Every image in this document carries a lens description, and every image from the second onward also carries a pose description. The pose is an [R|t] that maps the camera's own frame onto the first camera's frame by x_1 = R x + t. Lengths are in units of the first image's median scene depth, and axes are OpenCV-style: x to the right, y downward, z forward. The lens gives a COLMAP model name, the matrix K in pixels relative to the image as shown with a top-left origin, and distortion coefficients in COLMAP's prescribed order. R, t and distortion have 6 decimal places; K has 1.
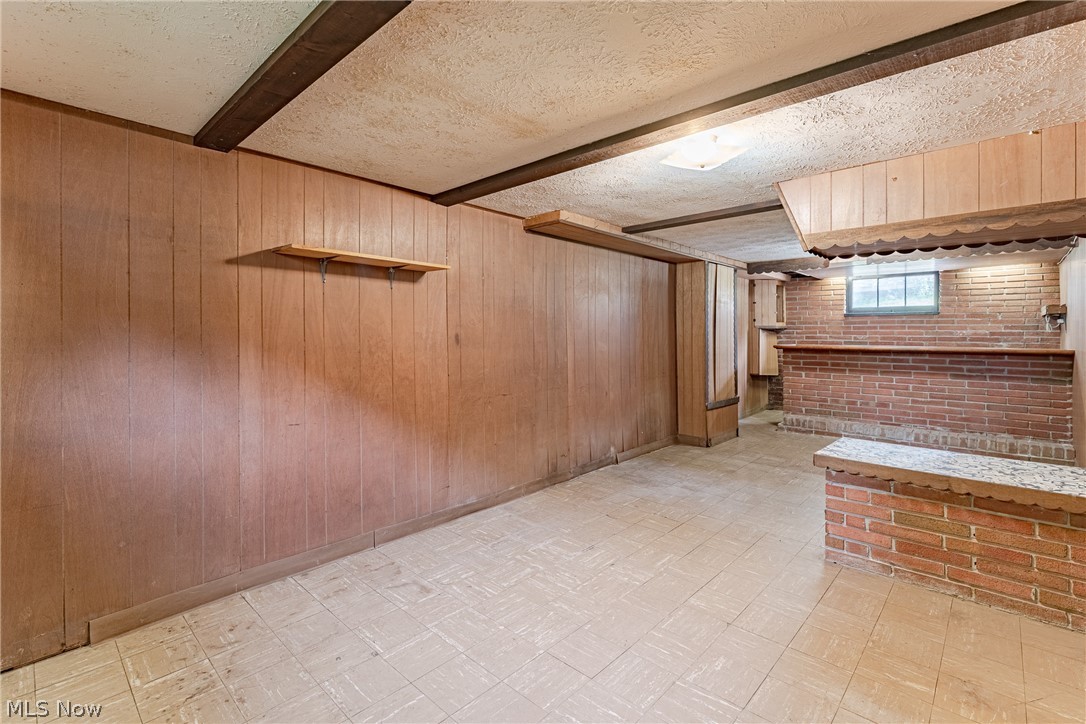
lens RADIAL K [[490.8, 0, 547.8], [0, 490.8, 339.3], [0, 0, 1]] dist [-0.000759, -0.000119]
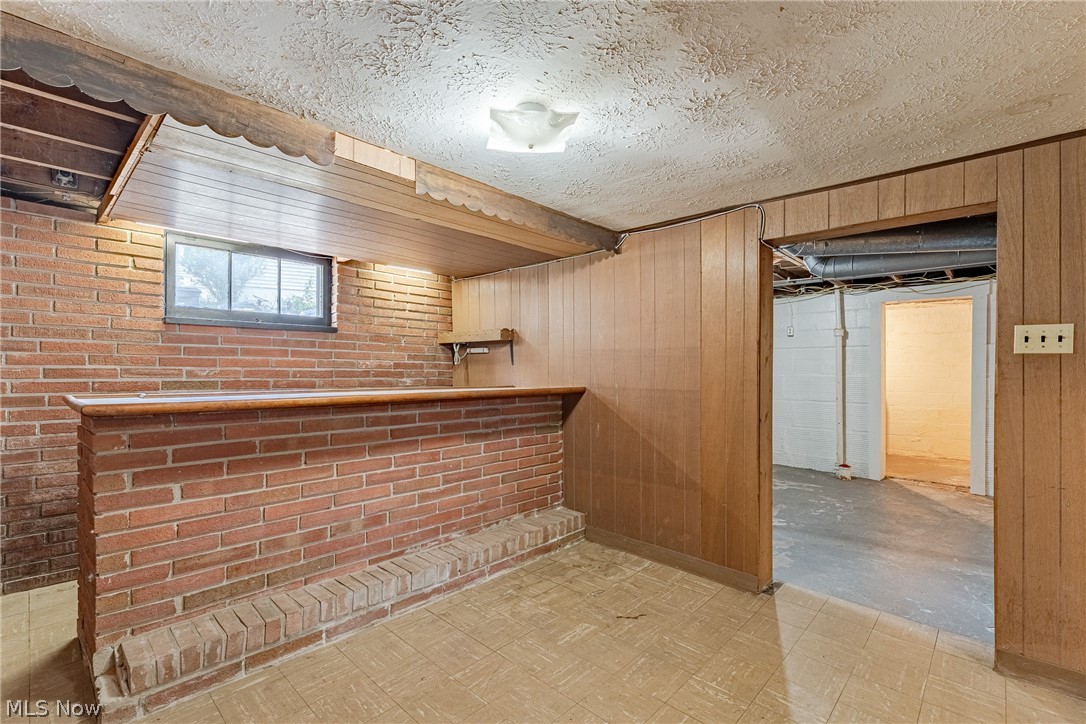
lens RADIAL K [[486.9, 0, 544.2], [0, 486.9, 366.4], [0, 0, 1]] dist [0.000442, 0.000014]
pose [[0.007585, 0.004801, 0.999960, 0.407456], [0.006671, 0.999966, -0.004852, -0.010661], [-0.999949, 0.006708, 0.007553, 1.480799]]
